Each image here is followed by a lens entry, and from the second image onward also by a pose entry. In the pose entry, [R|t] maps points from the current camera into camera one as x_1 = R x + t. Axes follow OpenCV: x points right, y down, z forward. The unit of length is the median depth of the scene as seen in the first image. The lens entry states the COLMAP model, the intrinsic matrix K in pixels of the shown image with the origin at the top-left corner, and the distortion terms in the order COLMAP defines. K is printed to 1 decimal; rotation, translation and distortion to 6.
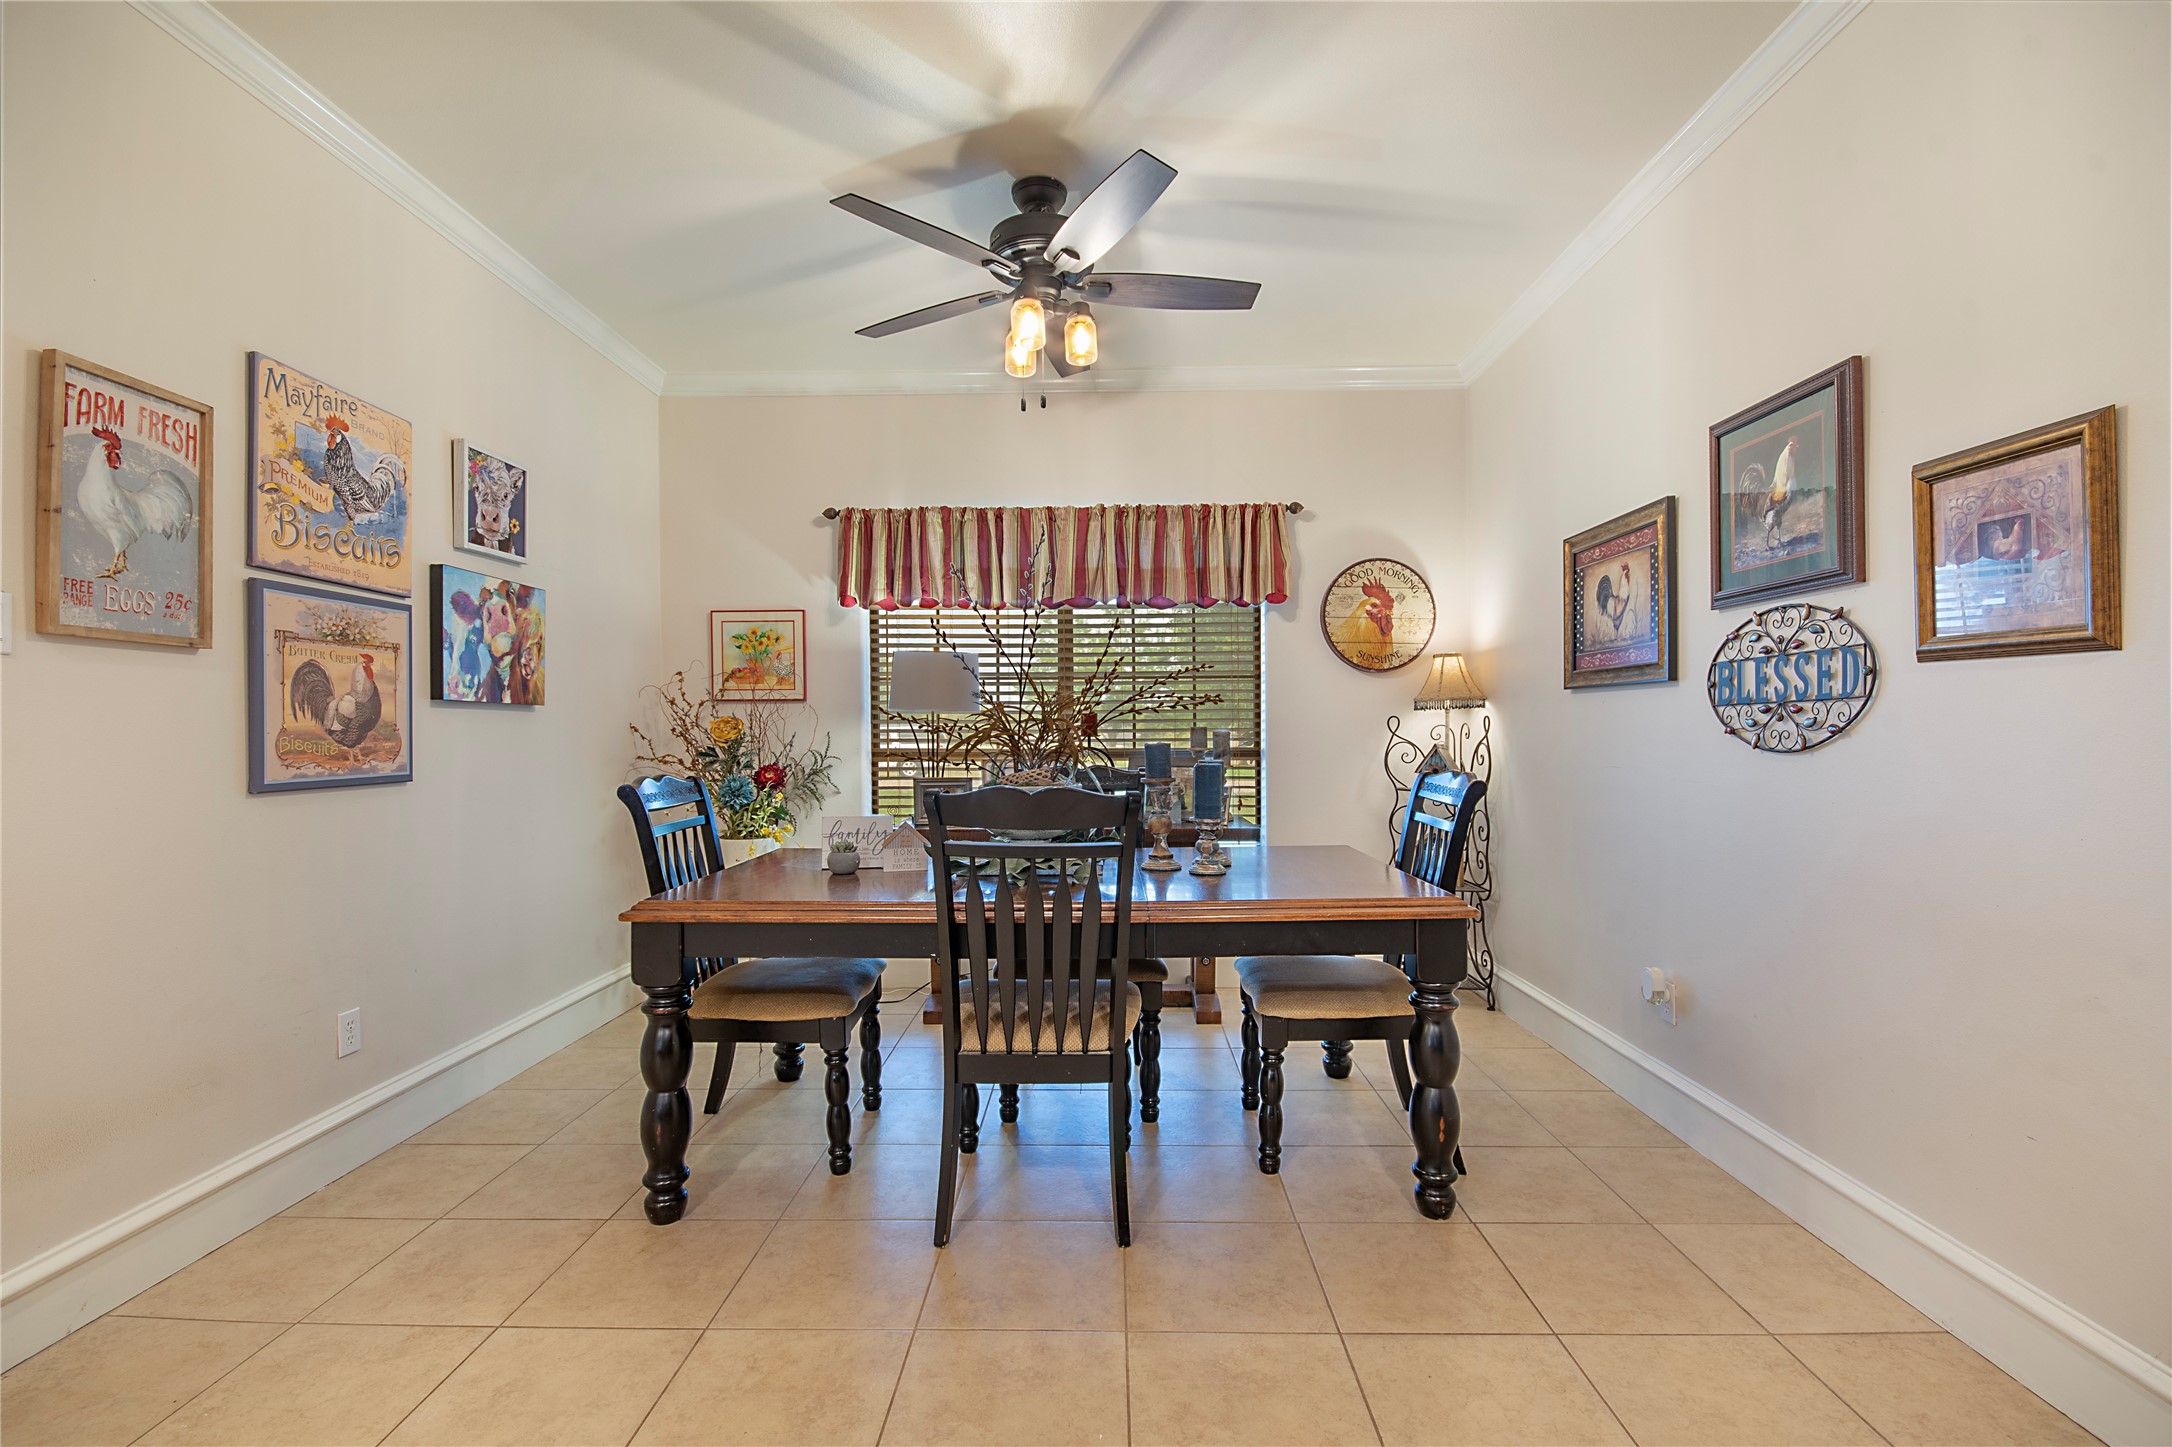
lens RADIAL K [[950.5, 0, 1102.5], [0, 950.5, 729.9], [0, 0, 1]] dist [-0.000155, -0.006921]
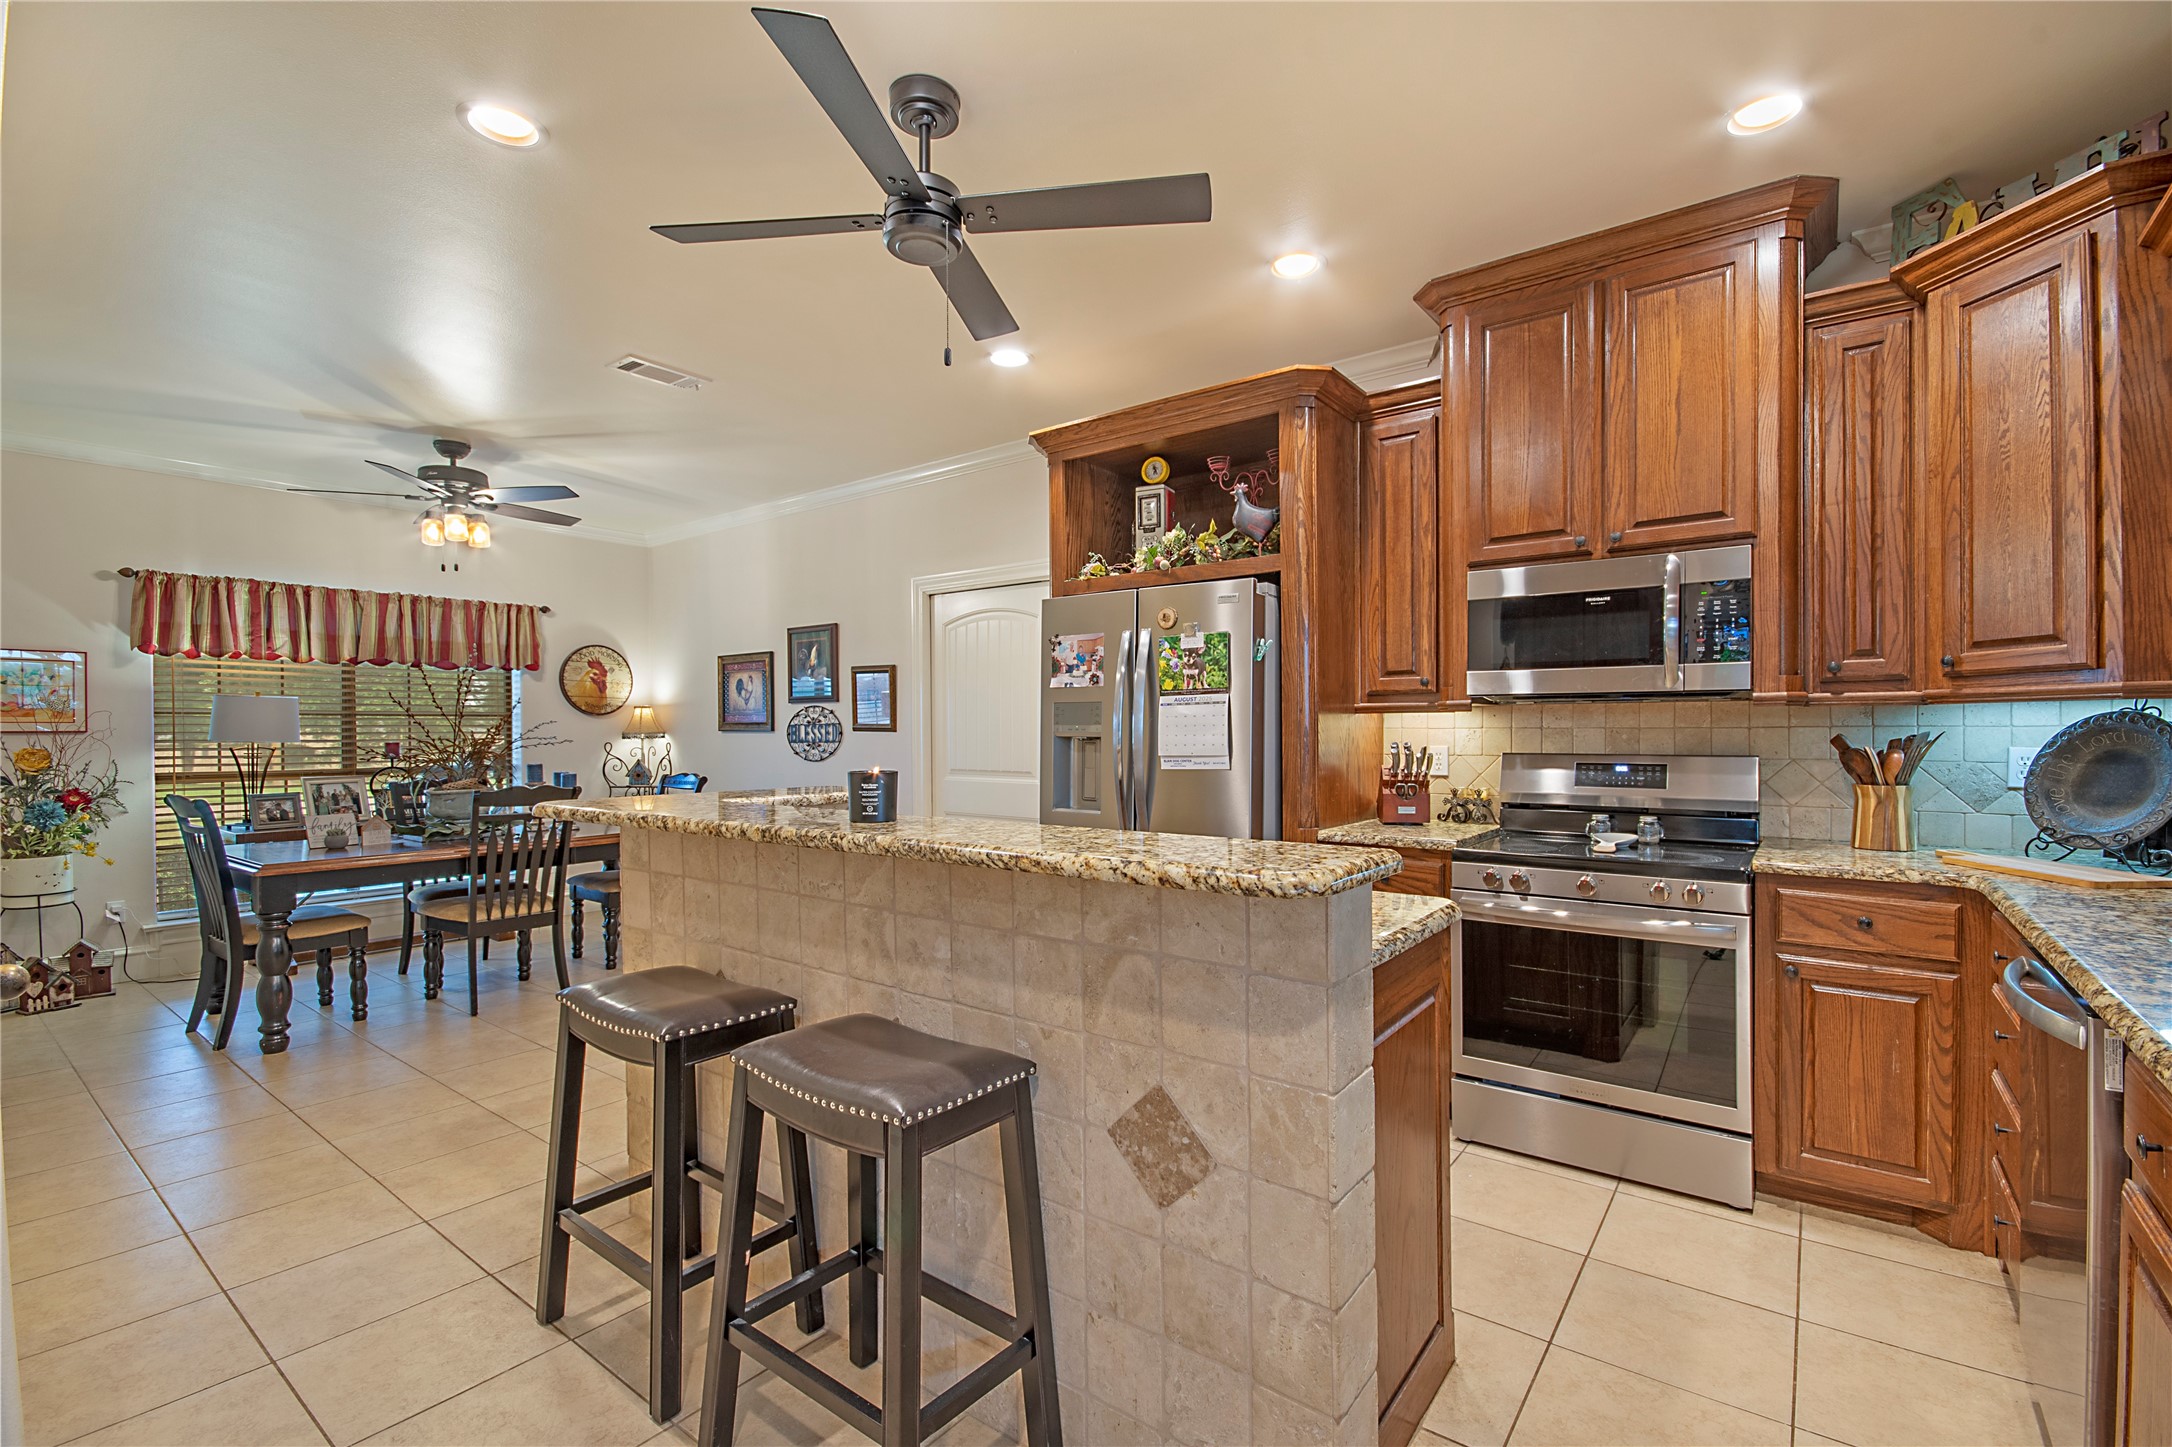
lens RADIAL K [[955.9, 0, 1086.0], [0, 955.9, 723.5], [0, 0, 1]] dist [0.000966, 0.000030]
pose [[0.602840, 0.009446, 0.797806, -0.672595], [0.001831, 0.999911, -0.013223, -0.031553], [-0.797860, 0.009432, 0.602769, -0.856258]]
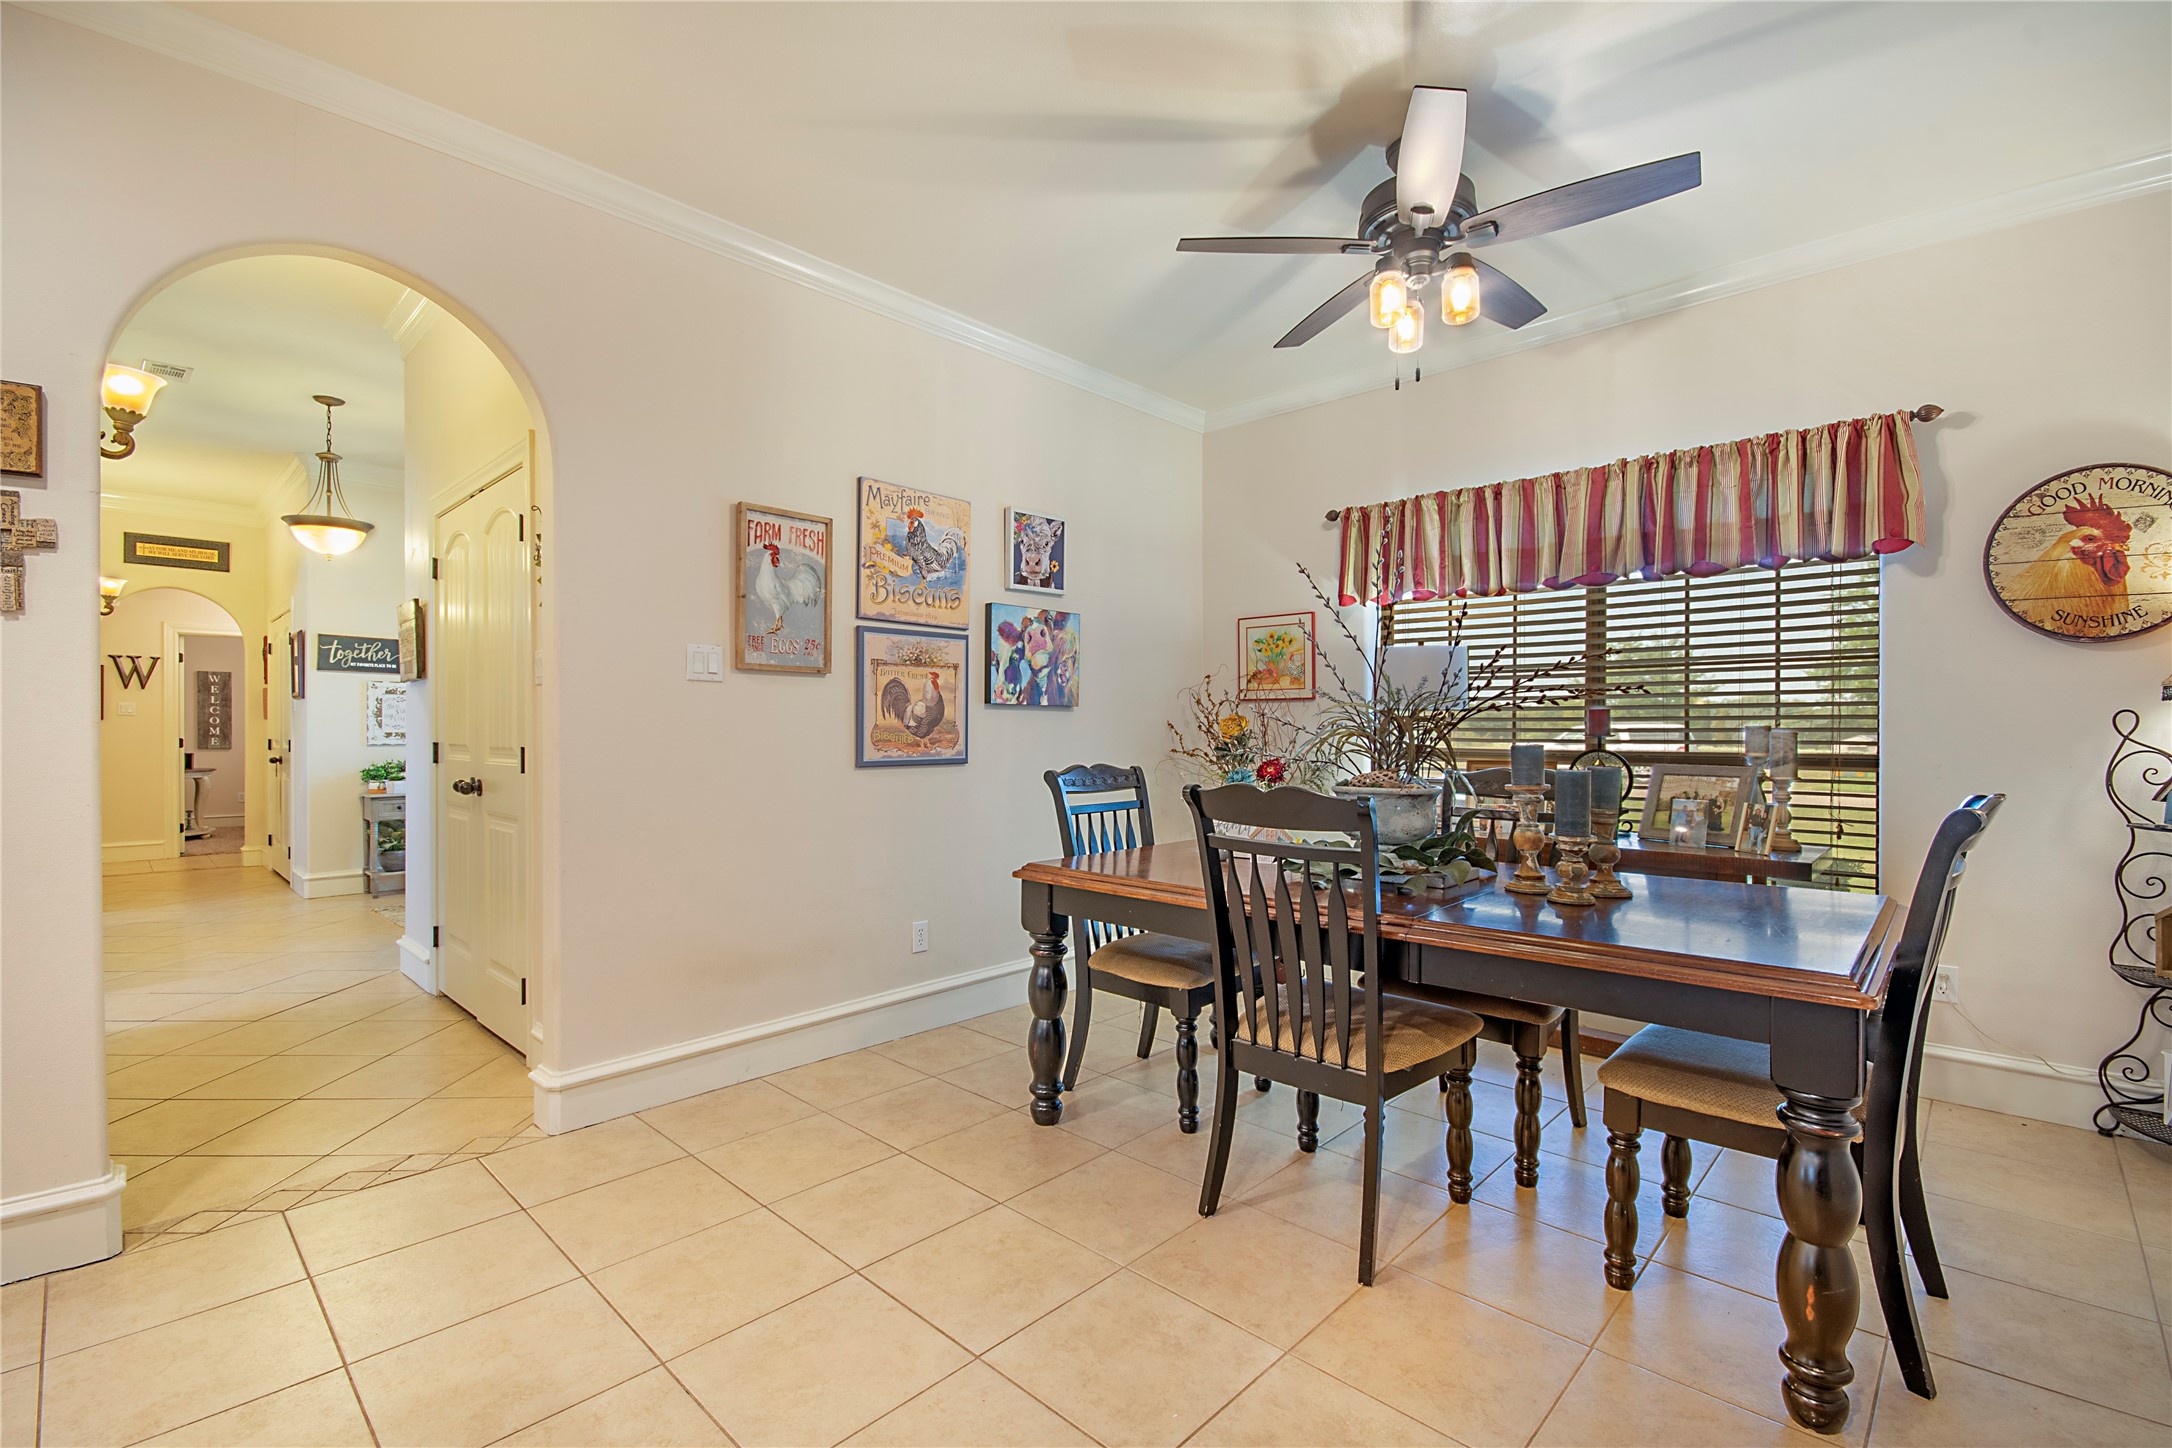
lens RADIAL K [[963.8, 0, 1087.5], [0, 963.8, 727.8], [0, 0, 1]] dist [-0.002384, -0.007898]
pose [[0.731383, 0.005294, -0.681946, 0.304013], [-0.004358, 0.999986, 0.003089, -0.001784], [0.681953, 0.000713, 0.731396, 0.082651]]
